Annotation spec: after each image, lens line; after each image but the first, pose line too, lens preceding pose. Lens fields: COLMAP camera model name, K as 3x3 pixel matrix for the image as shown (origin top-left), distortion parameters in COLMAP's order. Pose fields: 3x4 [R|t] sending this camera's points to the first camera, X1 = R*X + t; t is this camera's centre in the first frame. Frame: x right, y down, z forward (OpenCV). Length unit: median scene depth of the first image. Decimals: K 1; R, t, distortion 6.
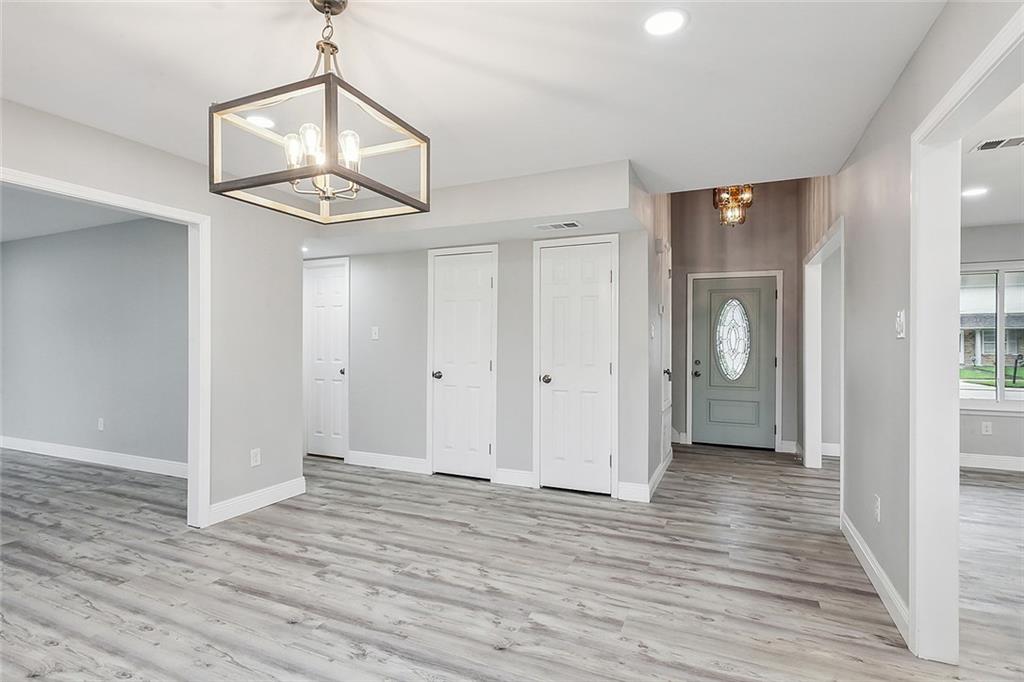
lens RADIAL K [[507.2, 0, 510.7], [0, 507.2, 345.6], [0, 0, 1]] dist [0.001428, 0.000690]
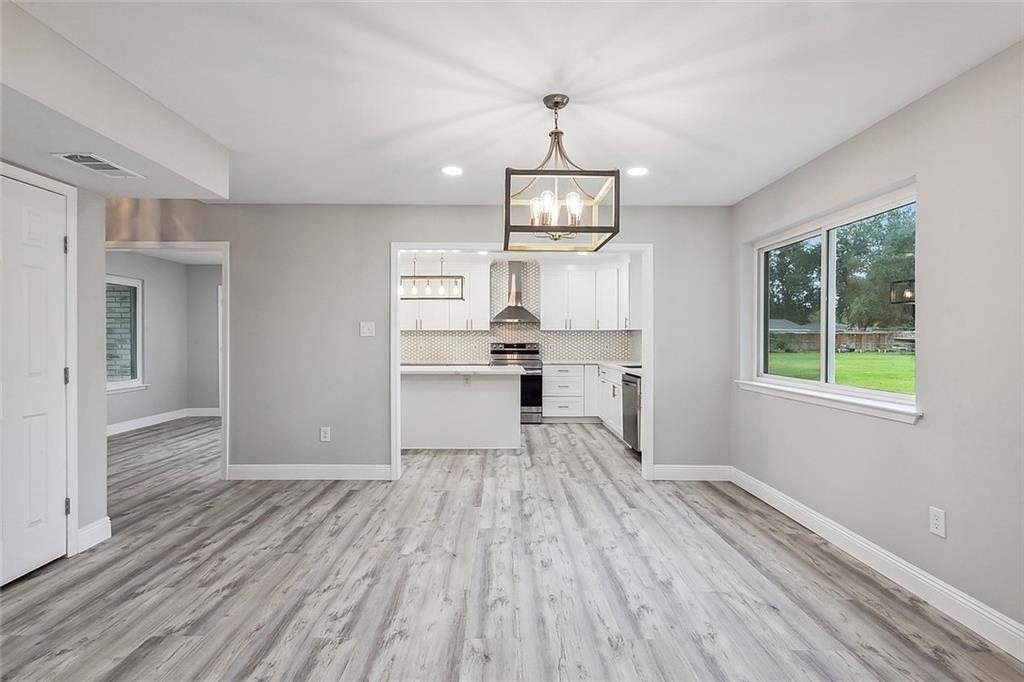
lens RADIAL K [[504.5, 0, 500.4], [0, 504.5, 339.5], [0, 0, 1]] dist [0.019330, -0.000077]
pose [[-0.409037, -0.005047, 0.912504, -0.859164], [0.002018, 0.999977, 0.006436, -0.006879], [-0.912516, 0.004474, -0.409017, 0.925764]]
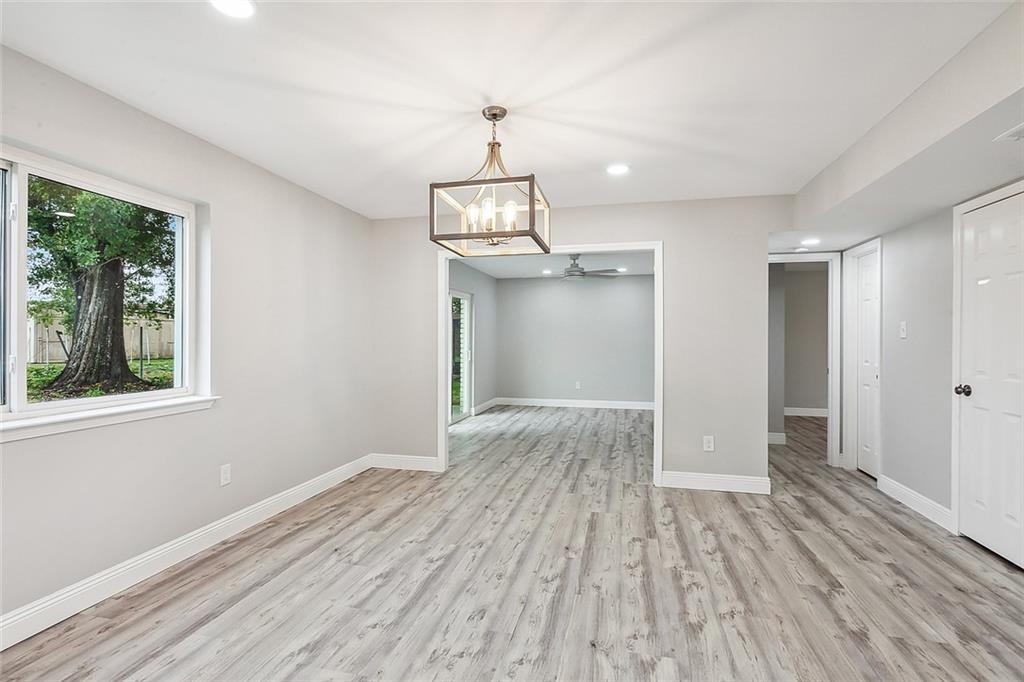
lens RADIAL K [[504.5, 0, 500.4], [0, 504.5, 339.5], [0, 0, 1]] dist [0.019330, -0.000077]
pose [[0.177304, -0.003518, -0.984150, 0.596500], [-0.007549, 0.999959, -0.004934, 0.000590], [0.984127, 0.008304, 0.177270, 0.404503]]
